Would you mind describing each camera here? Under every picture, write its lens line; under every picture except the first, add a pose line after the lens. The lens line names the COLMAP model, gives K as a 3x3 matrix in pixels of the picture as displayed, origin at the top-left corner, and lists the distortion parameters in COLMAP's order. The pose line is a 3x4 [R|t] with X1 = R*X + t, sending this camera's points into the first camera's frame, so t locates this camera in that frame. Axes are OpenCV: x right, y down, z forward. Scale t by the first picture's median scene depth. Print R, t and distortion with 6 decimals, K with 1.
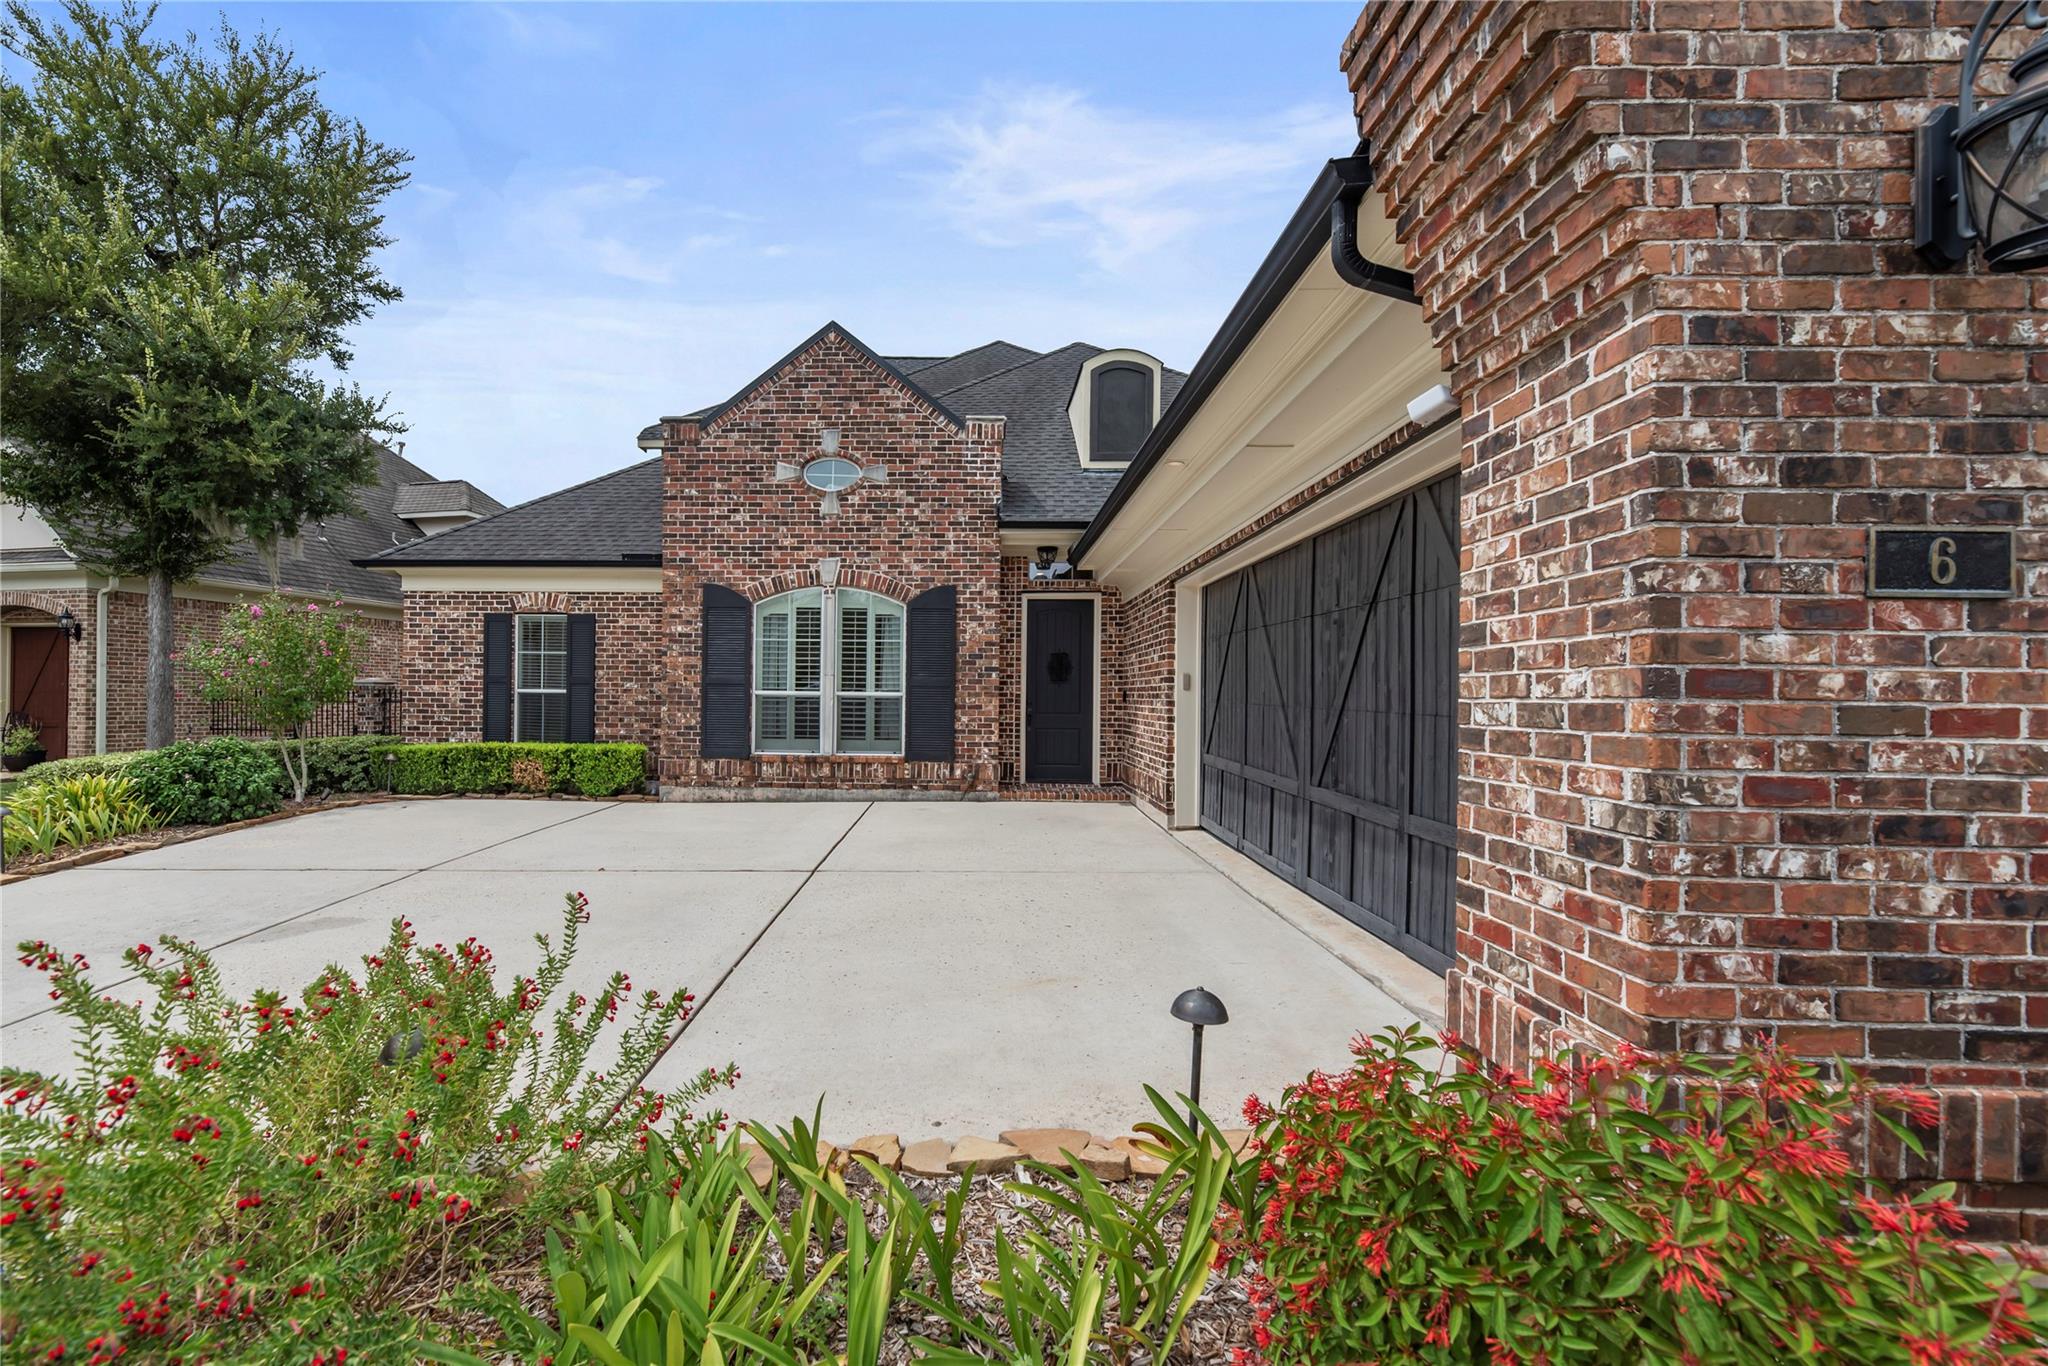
lens RADIAL K [[846.2, 0, 974.2], [0, 846.2, 678.9], [0, 0, 1]] dist [-0.000557, -0.000056]
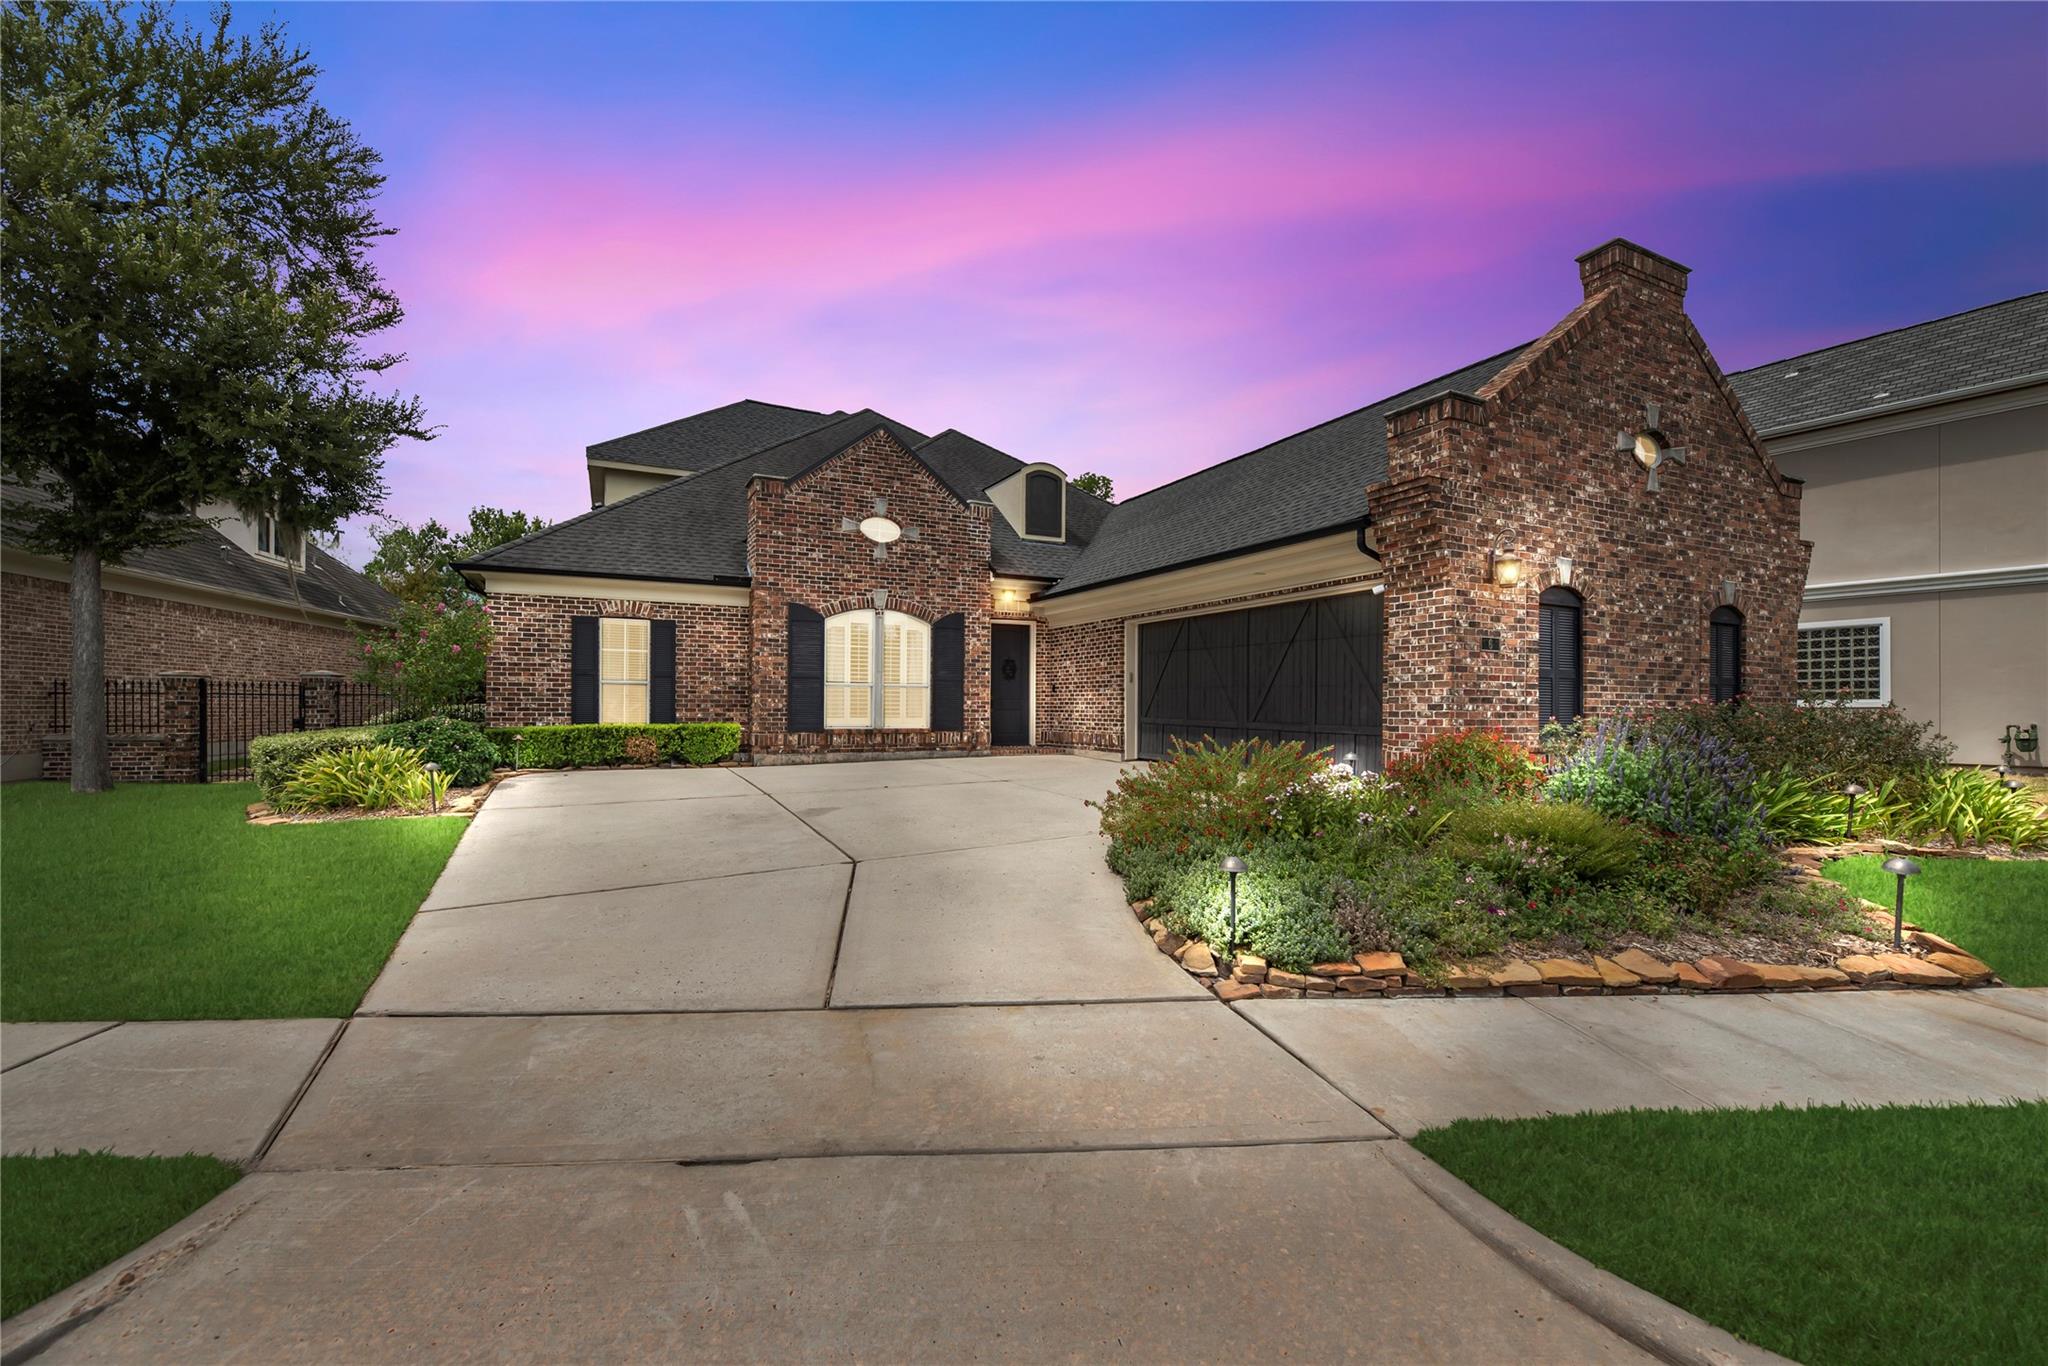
lens RADIAL K [[818.9, 0, 1038.1], [0, 818.9, 686.4], [0, 0, 1]] dist [0.001340, 0.000161]
pose [[0.879249, 0.005541, 0.476330, -0.594855], [-0.004807, 0.999985, -0.002759, 0.022413], [-0.476338, 0.000136, 0.879262, -0.333749]]
